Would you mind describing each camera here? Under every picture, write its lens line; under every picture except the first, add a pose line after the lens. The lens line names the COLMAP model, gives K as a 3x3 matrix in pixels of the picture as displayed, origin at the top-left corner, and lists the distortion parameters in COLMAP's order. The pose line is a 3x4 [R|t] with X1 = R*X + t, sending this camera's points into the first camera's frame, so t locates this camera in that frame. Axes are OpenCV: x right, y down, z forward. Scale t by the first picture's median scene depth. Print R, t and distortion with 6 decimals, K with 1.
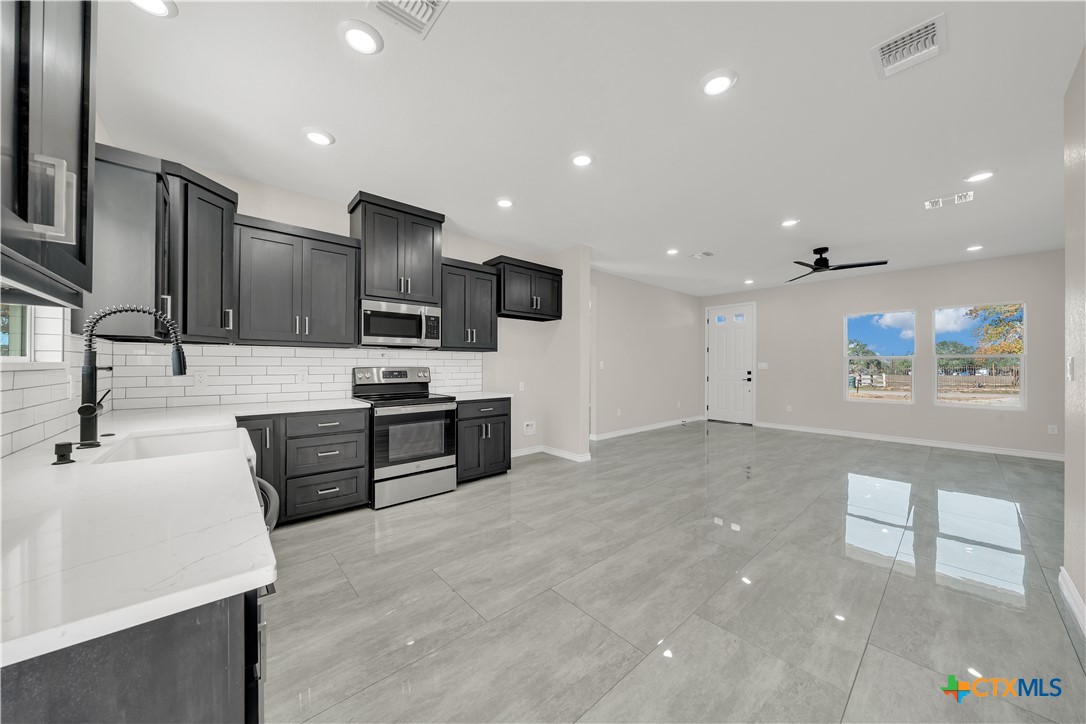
lens RADIAL K [[371.6, 0, 541.1], [0, 371.6, 362.2], [0, 0, 1]] dist [-0.006850, -0.000051]
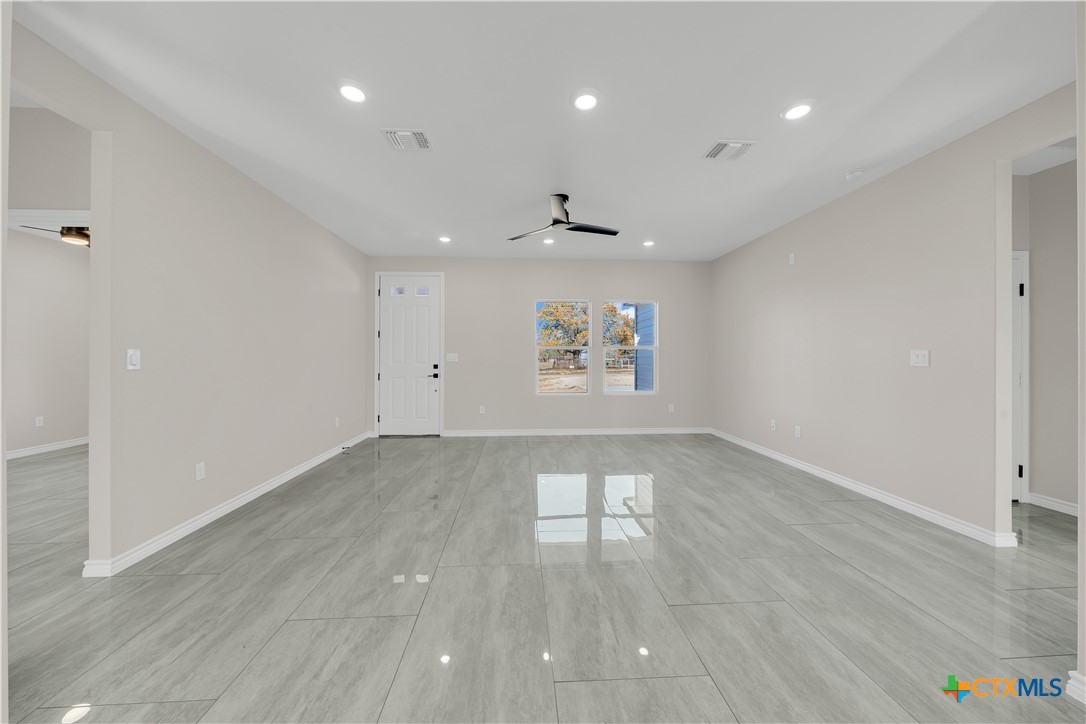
lens RADIAL K [[372.4, 0, 540.3], [0, 372.4, 355.3], [0, 0, 1]] dist [-0.006512, -0.000017]
pose [[0.614768, -0.002500, 0.788704, 0.099147], [-0.001613, 0.999989, 0.004427, 0.002078], [-0.788706, -0.003993, 0.614757, 0.375874]]
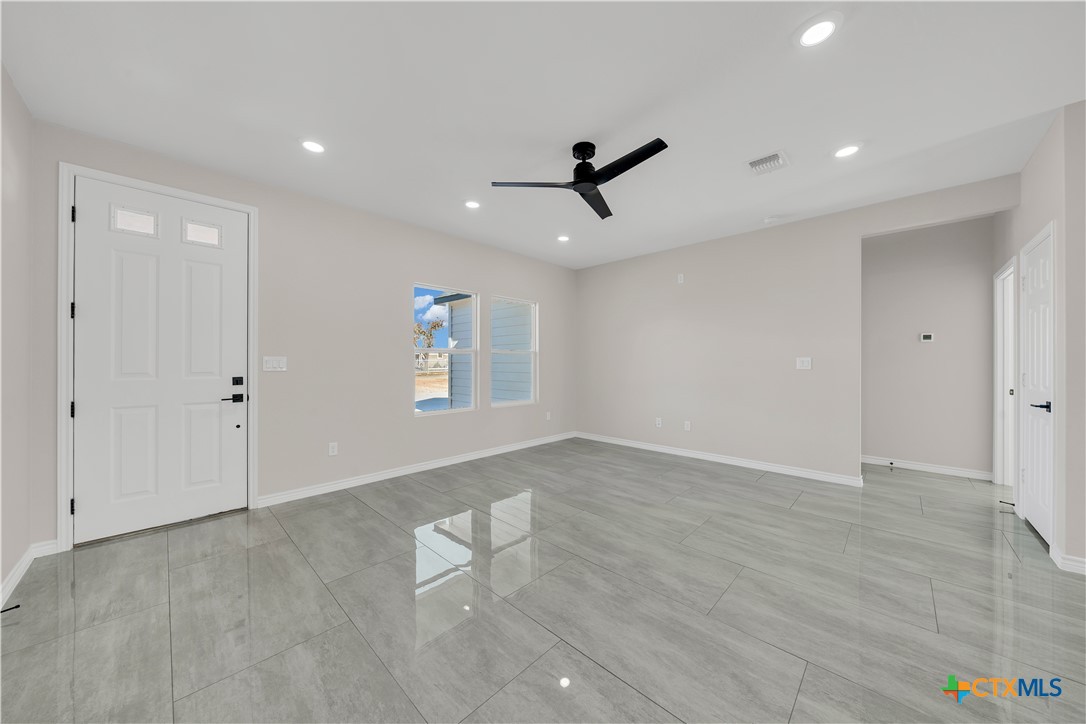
lens RADIAL K [[371.6, 0, 541.1], [0, 371.6, 362.2], [0, 0, 1]] dist [-0.006850, -0.000051]
pose [[-0.079394, -0.005575, 0.996828, 0.141621], [-0.006962, 0.999963, 0.005038, 0.004193], [-0.996819, -0.006540, -0.079430, 0.718226]]
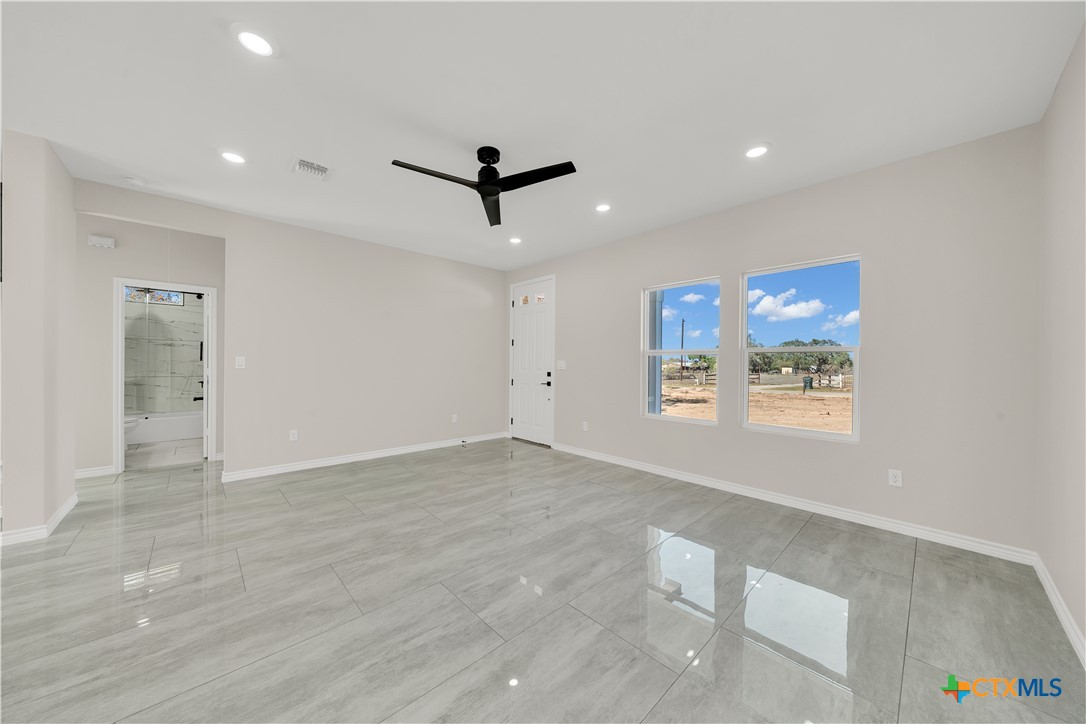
lens RADIAL K [[371.6, 0, 541.1], [0, 371.6, 362.2], [0, 0, 1]] dist [-0.006850, -0.000051]
pose [[0.999458, 0.004591, 0.032612, 0.531069], [-0.004695, 0.999984, 0.003116, 0.003083], [-0.032597, -0.003268, 0.999463, 0.286718]]
